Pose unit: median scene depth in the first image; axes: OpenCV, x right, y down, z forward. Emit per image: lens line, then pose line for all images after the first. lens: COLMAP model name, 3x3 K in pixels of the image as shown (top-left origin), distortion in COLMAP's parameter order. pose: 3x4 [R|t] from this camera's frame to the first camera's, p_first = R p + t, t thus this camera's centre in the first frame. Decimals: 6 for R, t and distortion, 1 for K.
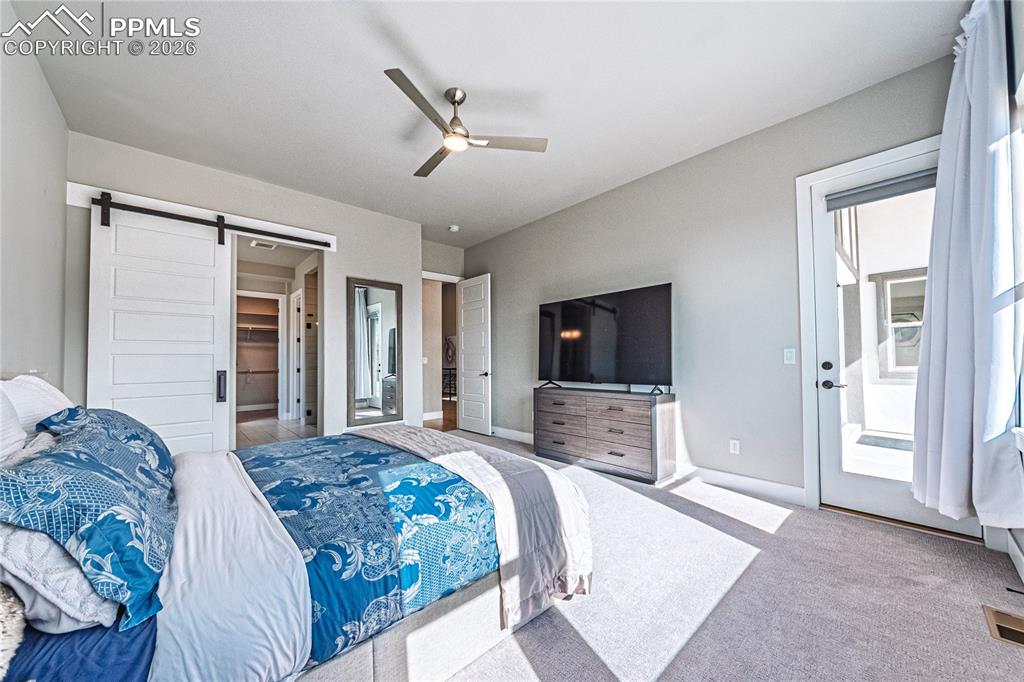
lens RADIAL K [[353.6, 0, 511.4], [0, 353.6, 349.7], [0, 0, 1]] dist [-0.000657, -0.000123]
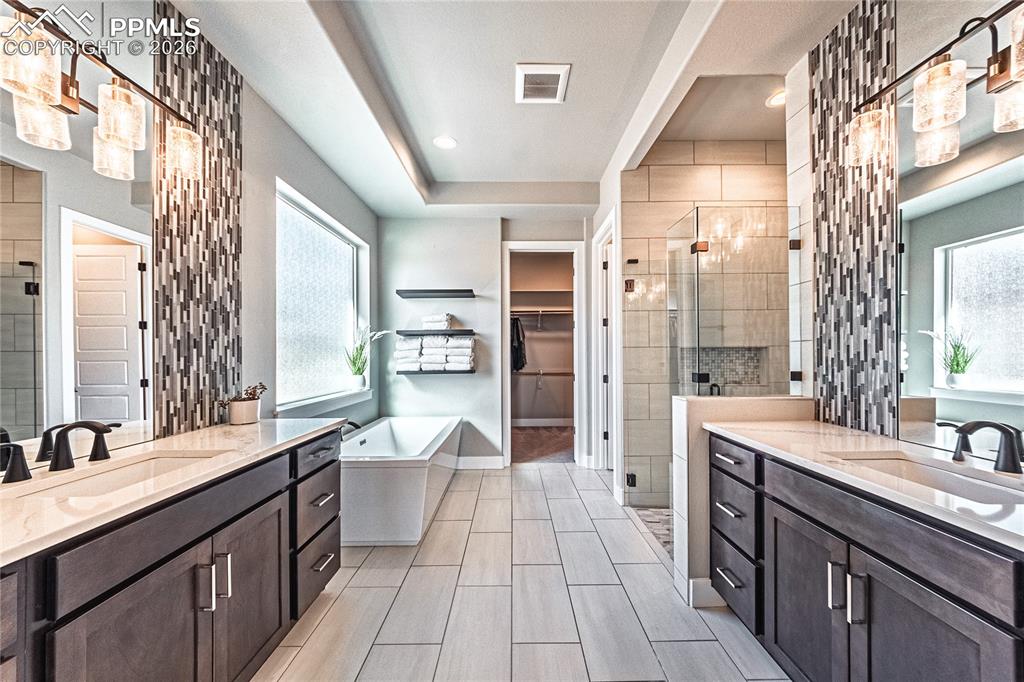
lens RADIAL K [[371.8, 0, 516.3], [0, 371.8, 349.0], [0, 0, 1]] dist [-0.002170, -0.000451]
pose [[0.739853, 0.001411, -0.672768, -0.326277], [0.011942, 0.999813, 0.015229, 0.002676], [0.672663, -0.019302, 0.739697, 0.497482]]
